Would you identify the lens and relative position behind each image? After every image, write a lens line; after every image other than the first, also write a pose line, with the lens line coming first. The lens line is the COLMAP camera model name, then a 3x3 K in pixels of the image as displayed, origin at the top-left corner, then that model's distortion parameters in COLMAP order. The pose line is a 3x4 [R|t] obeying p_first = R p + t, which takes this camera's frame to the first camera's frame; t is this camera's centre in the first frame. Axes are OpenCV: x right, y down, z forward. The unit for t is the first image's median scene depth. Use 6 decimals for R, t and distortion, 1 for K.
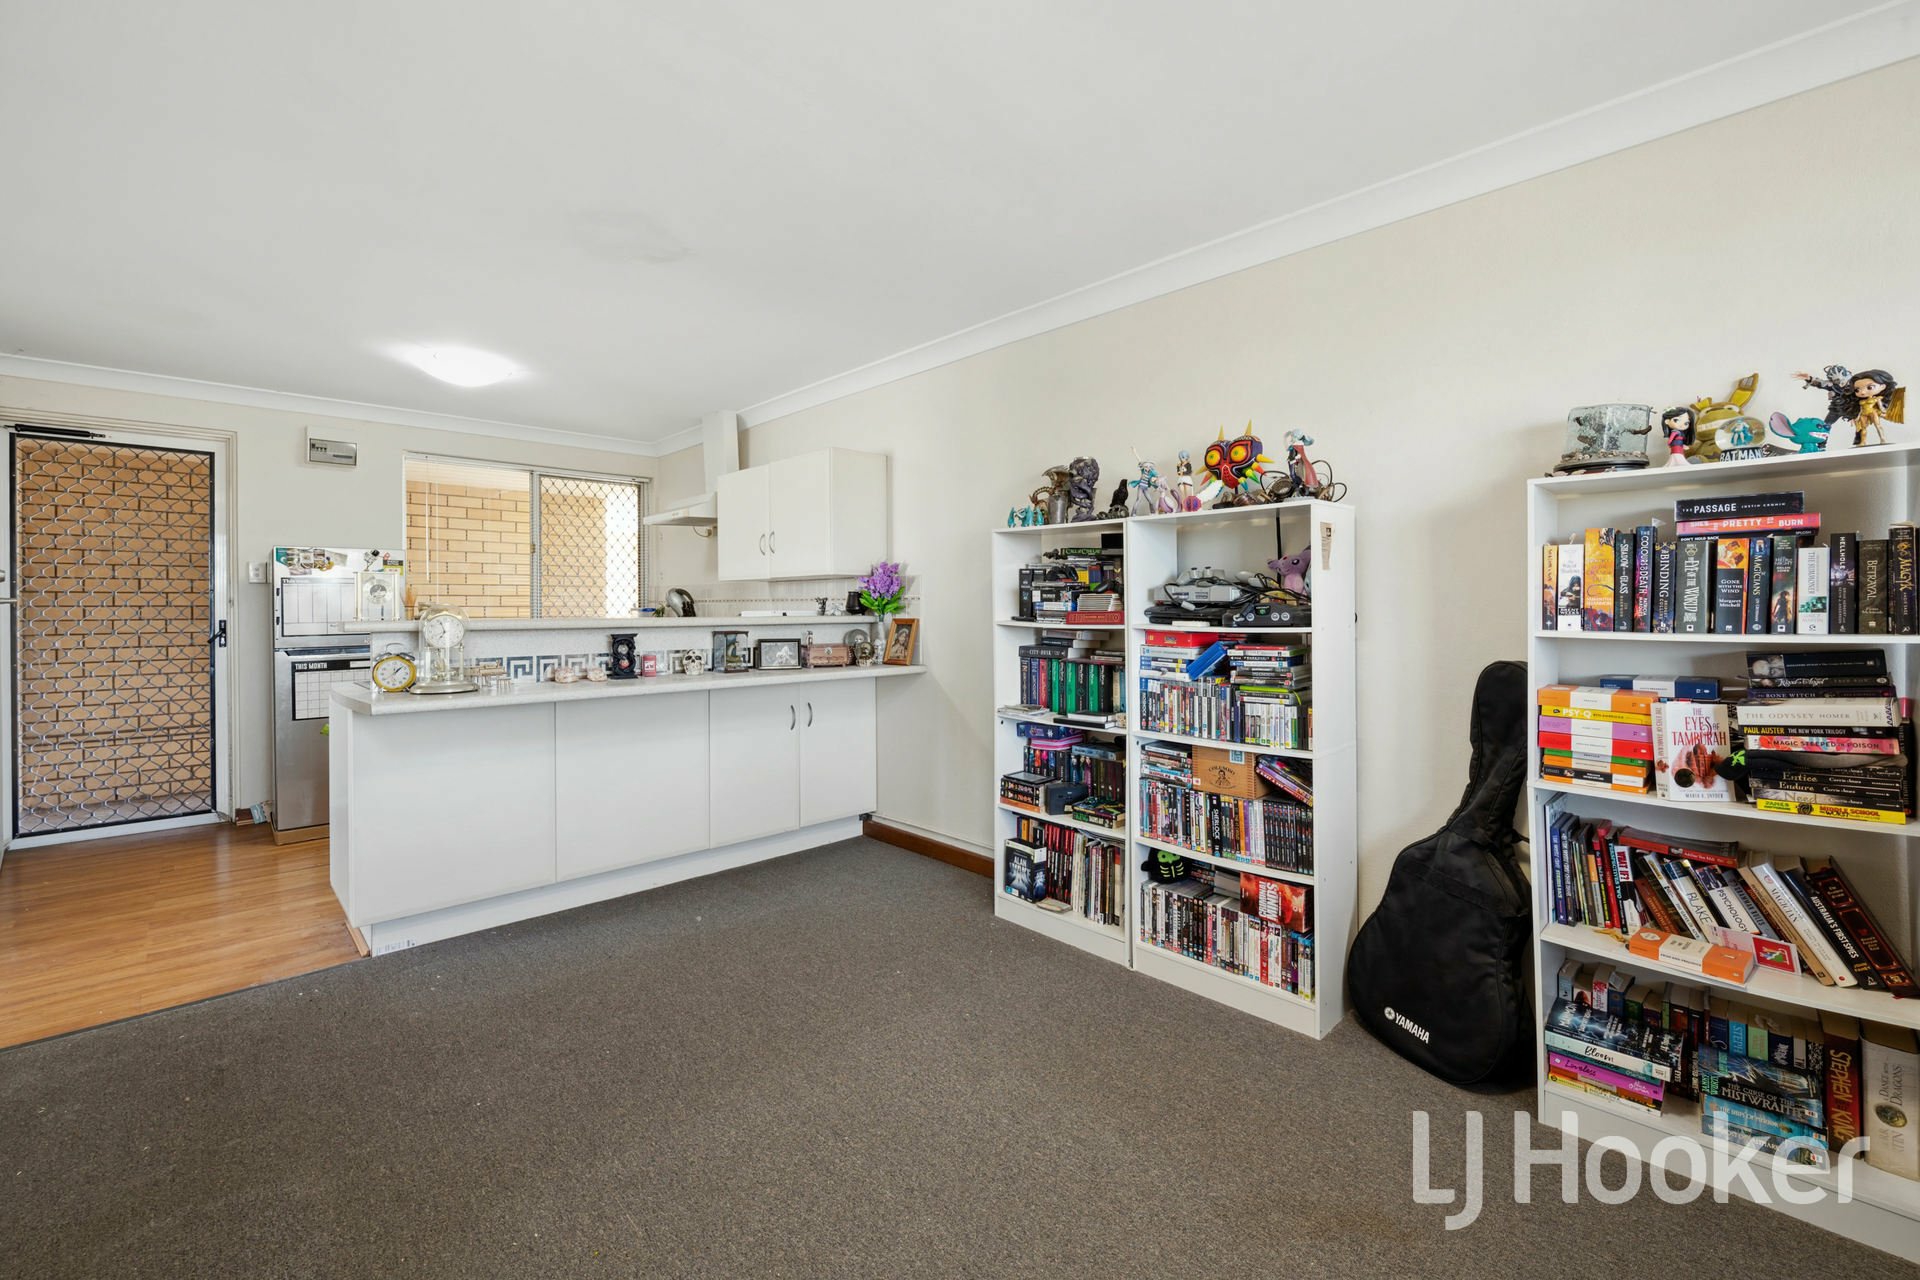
lens RADIAL K [[780.0, 0, 963.3], [0, 780.0, 608.6], [0, 0, 1]] dist [0.000195, 0.000295]
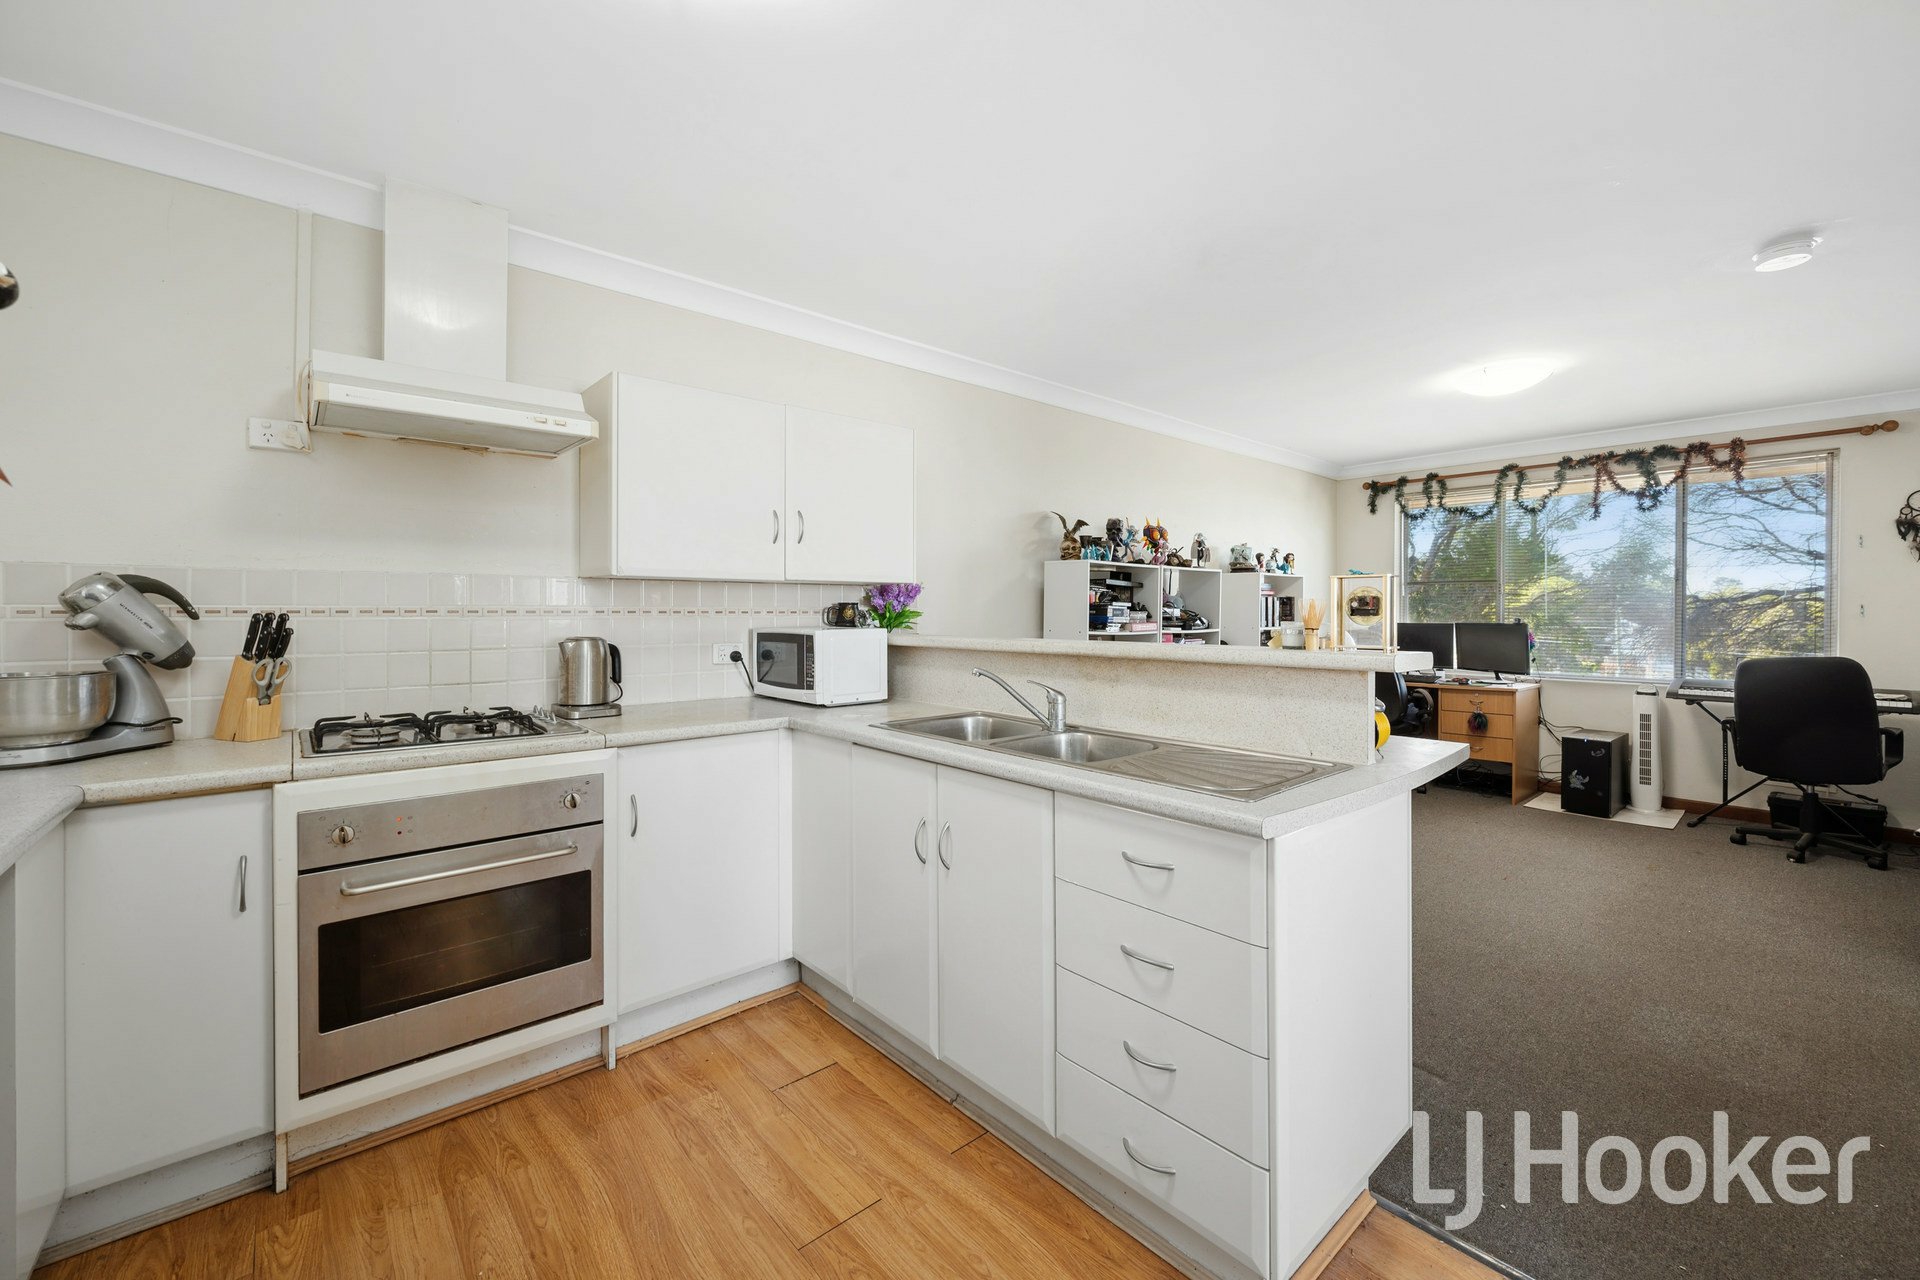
lens RADIAL K [[780.0, 0, 963.3], [0, 780.0, 608.6], [0, 0, 1]] dist [0.000195, 0.000295]
pose [[0.067057, 0.007367, 0.997722, -1.611418], [0.002927, 0.999967, -0.007580, -0.015907], [-0.997745, 0.003429, 0.067034, 1.431933]]
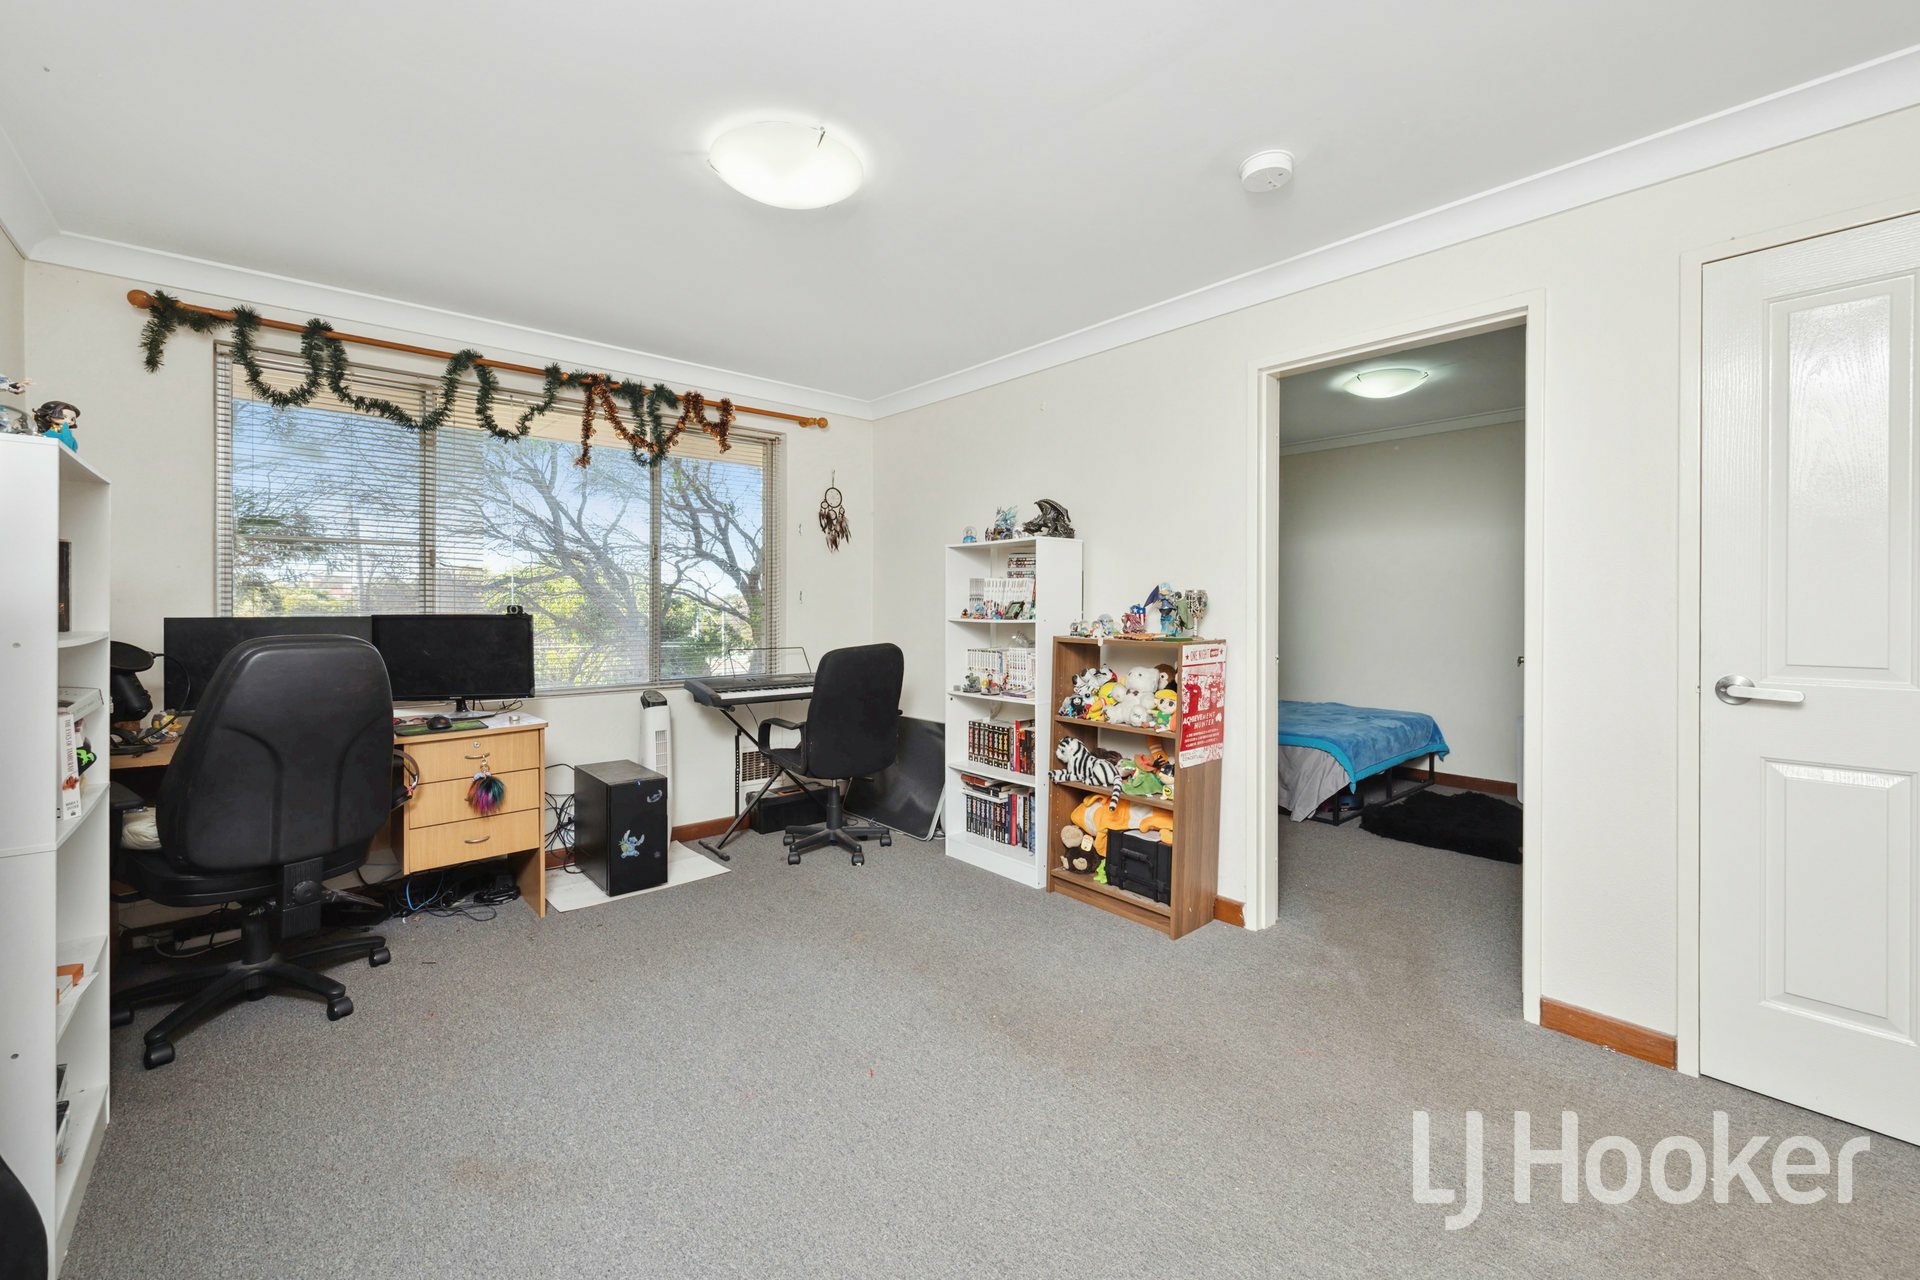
lens RADIAL K [[780.0, 0, 963.3], [0, 780.0, 608.6], [0, 0, 1]] dist [0.000195, 0.000295]
pose [[-0.998150, 0.000868, 0.060788, -0.145405], [0.001335, 0.999970, 0.007647, -0.005203], [-0.060780, 0.007714, -0.998121, 1.306983]]
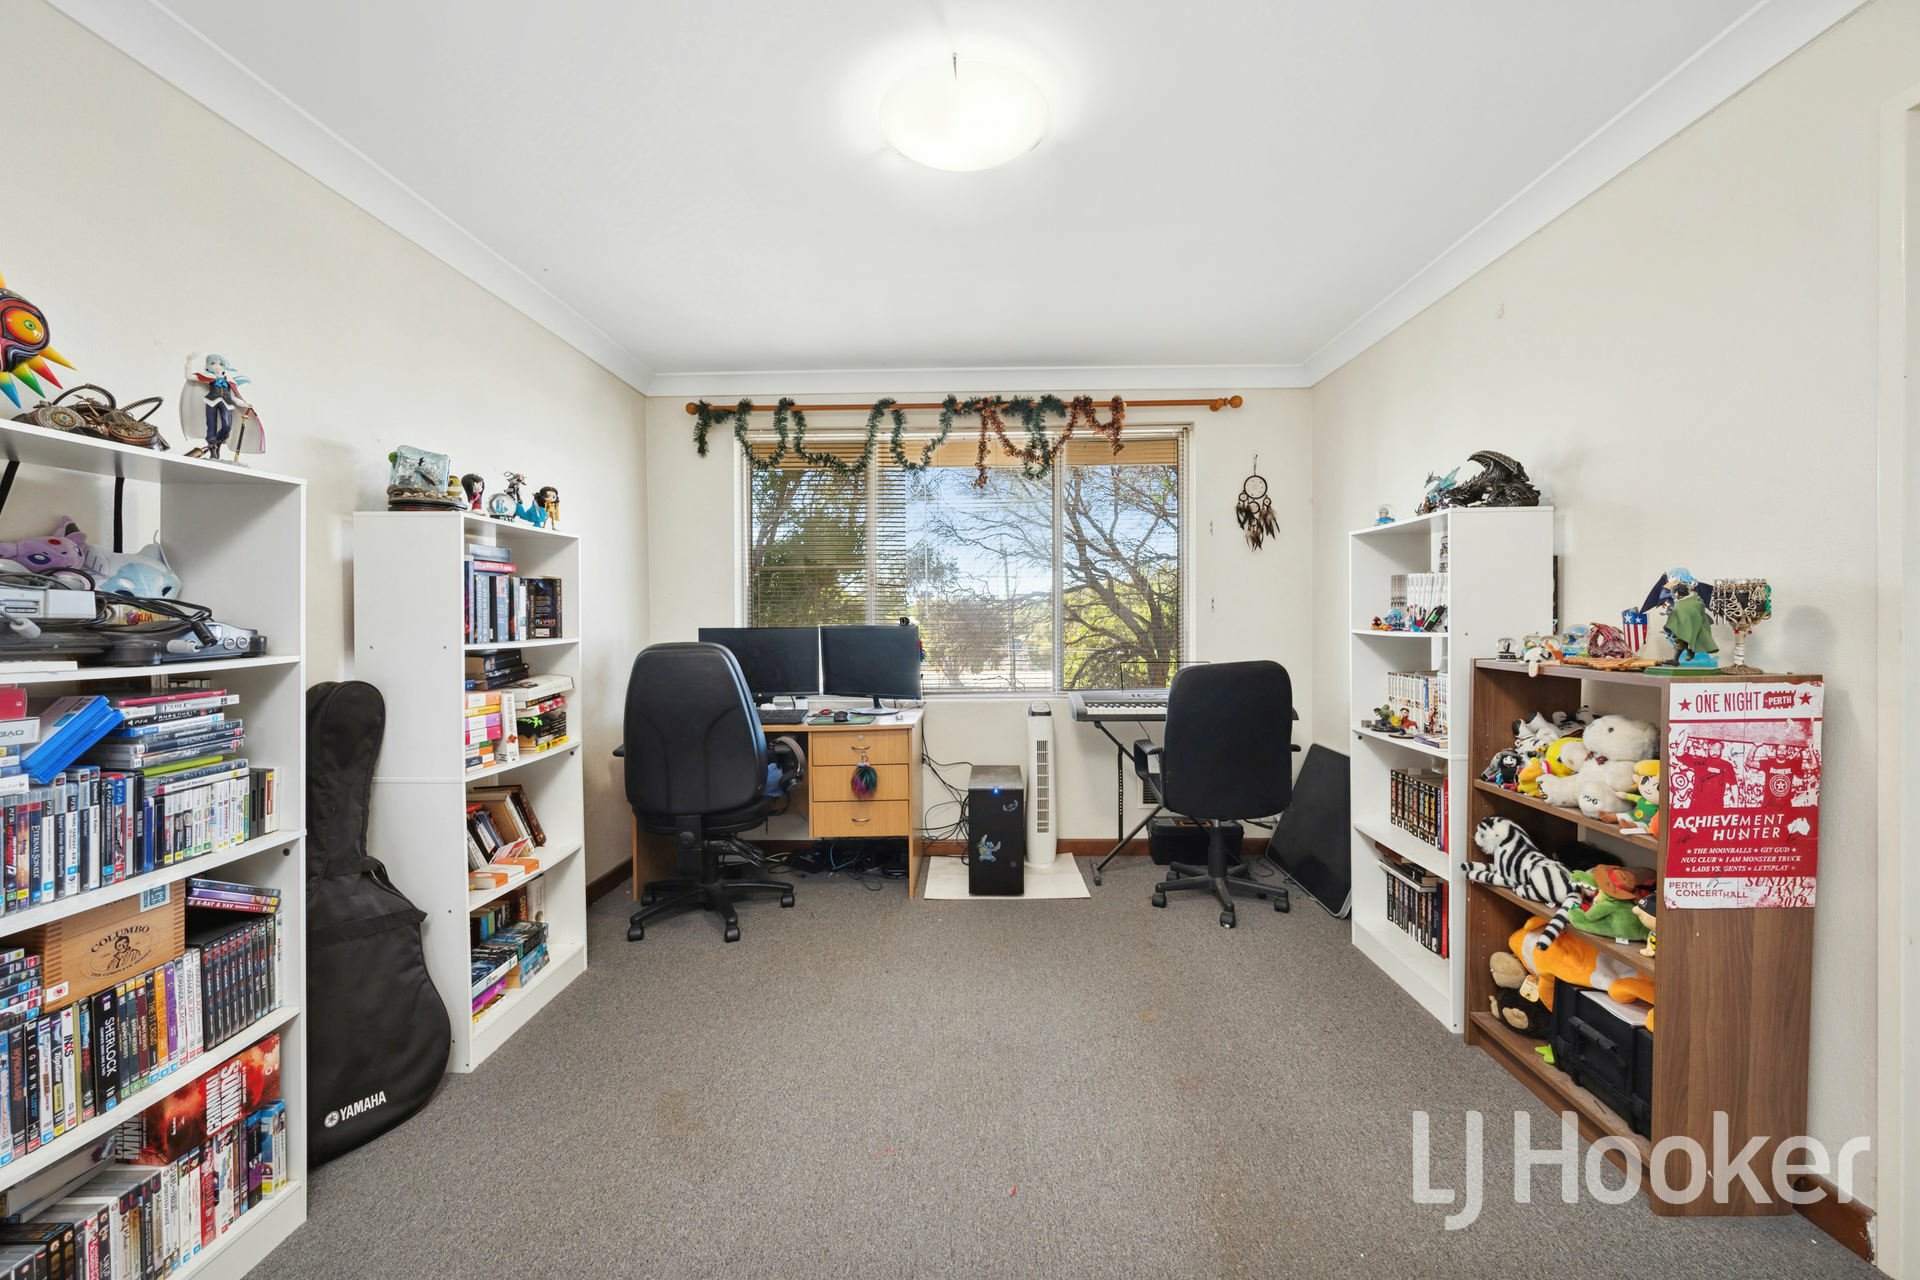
lens RADIAL K [[769.9, 0, 968.4], [0, 769.9, 627.2], [0, 0, 1]] dist [0.001232, 0.000197]
pose [[-0.696448, -0.000446, 0.717607, -0.453536], [0.014335, 0.999792, 0.014534, -0.002815], [-0.717464, 0.020409, -0.696296, 0.963636]]
